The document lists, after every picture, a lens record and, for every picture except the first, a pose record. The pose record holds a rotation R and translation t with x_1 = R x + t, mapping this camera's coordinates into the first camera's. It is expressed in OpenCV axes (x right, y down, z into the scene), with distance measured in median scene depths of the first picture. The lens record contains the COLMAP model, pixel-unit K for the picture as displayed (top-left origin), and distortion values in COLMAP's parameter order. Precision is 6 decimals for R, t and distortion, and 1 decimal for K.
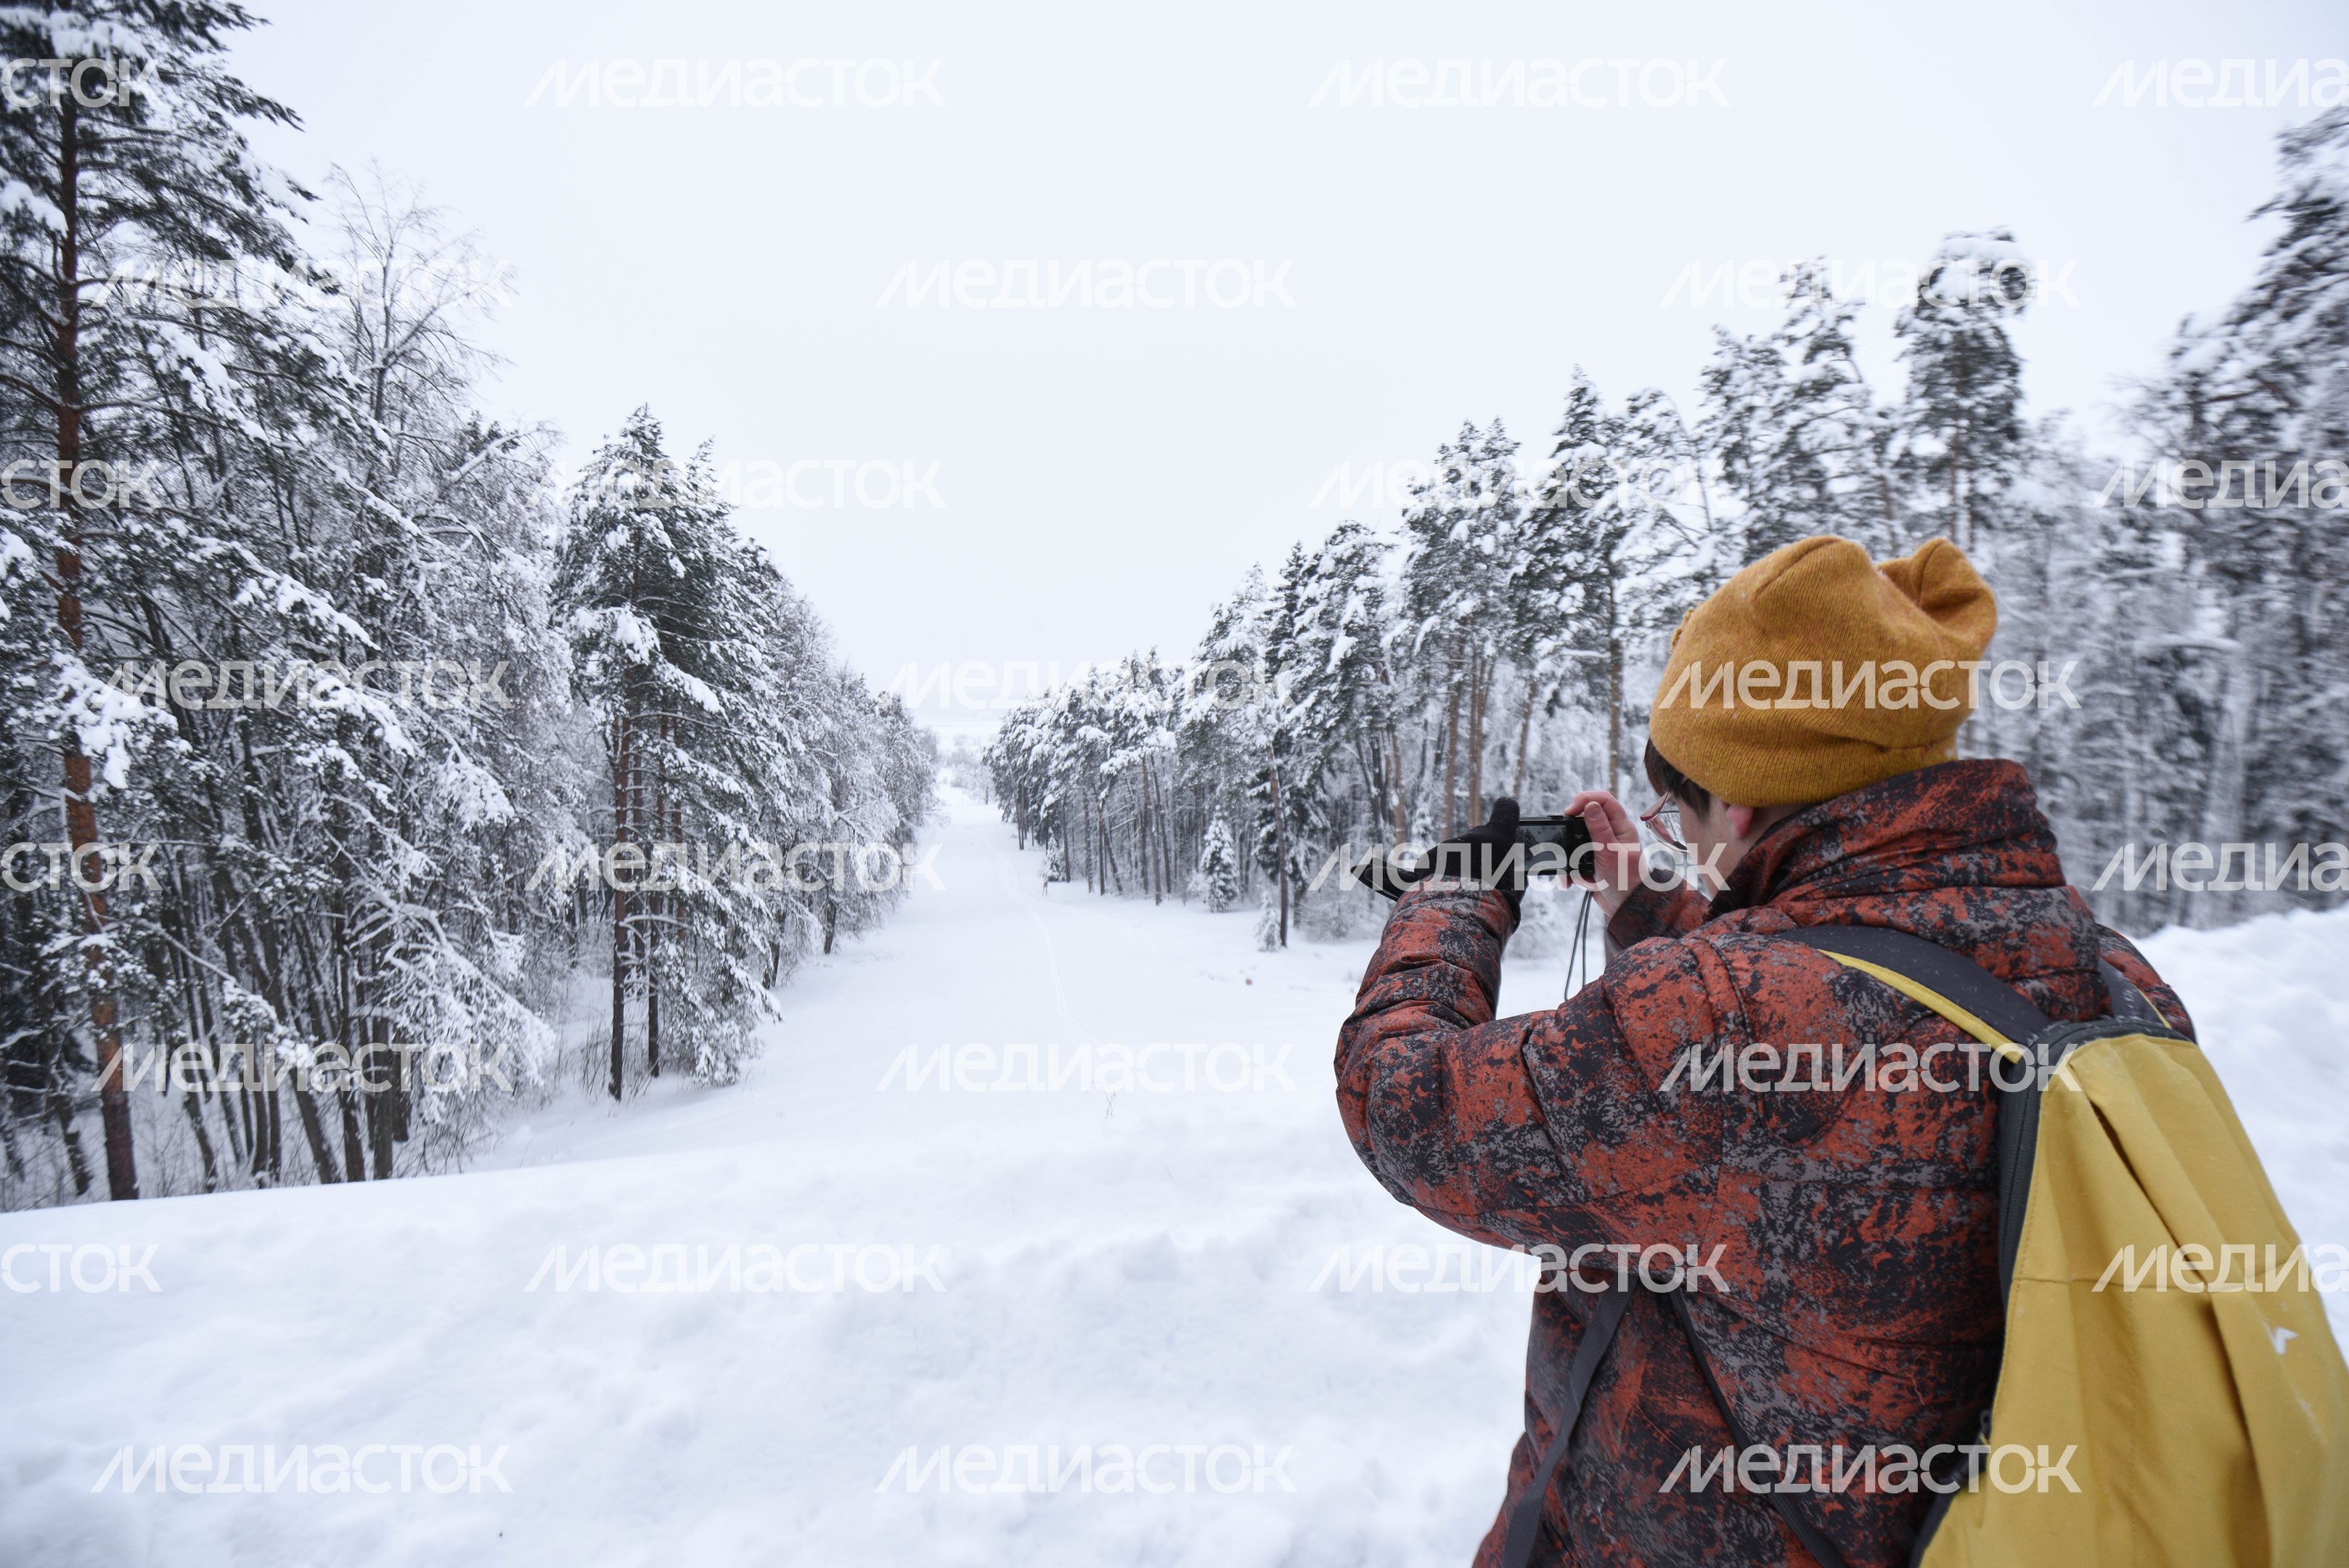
lens RADIAL K [[1108.2, 0, 1180.6], [0, 1108.2, 840.1], [0, 0, 1]] dist [0.013097, -0.010275]
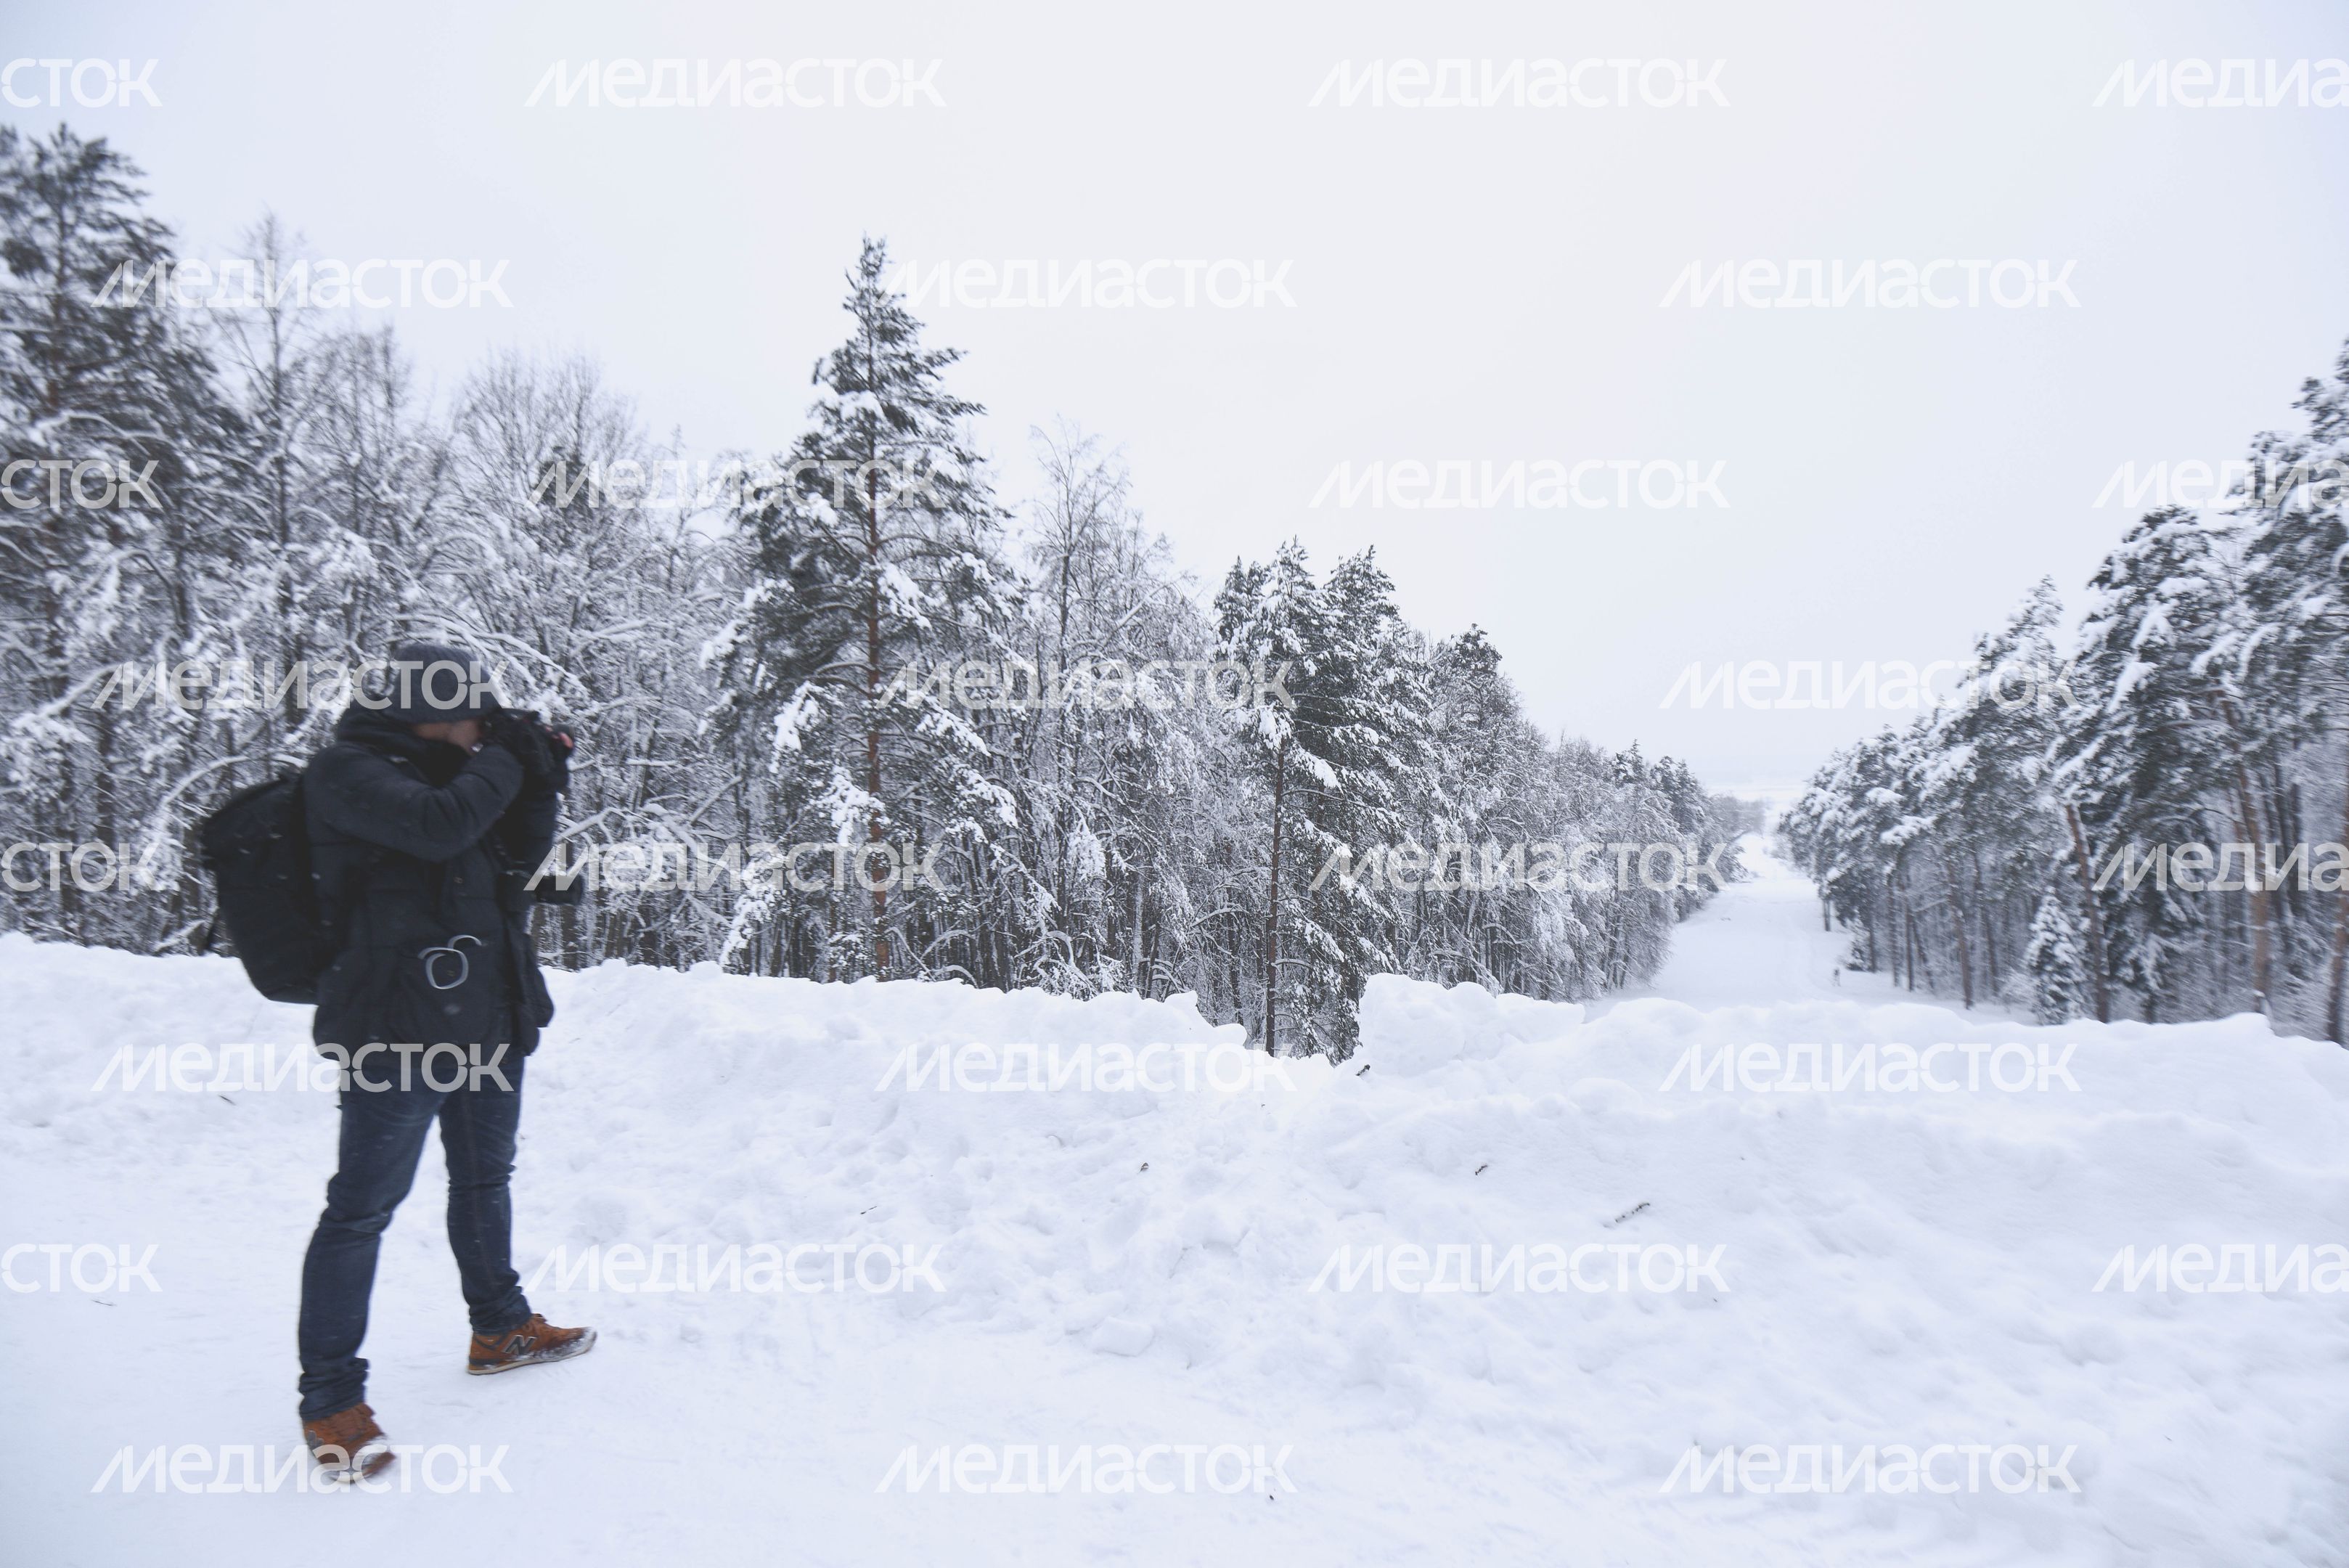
lens RADIAL K [[1108.2, 0, 1180.6], [0, 1108.2, 840.1], [0, 0, 1]] dist [0.013097, -0.010275]
pose [[0.738851, 0.007217, -0.673830, 0.170892], [-0.048212, 0.997946, -0.042176, -0.002788], [0.672142, 0.063649, 0.737682, 0.028870]]
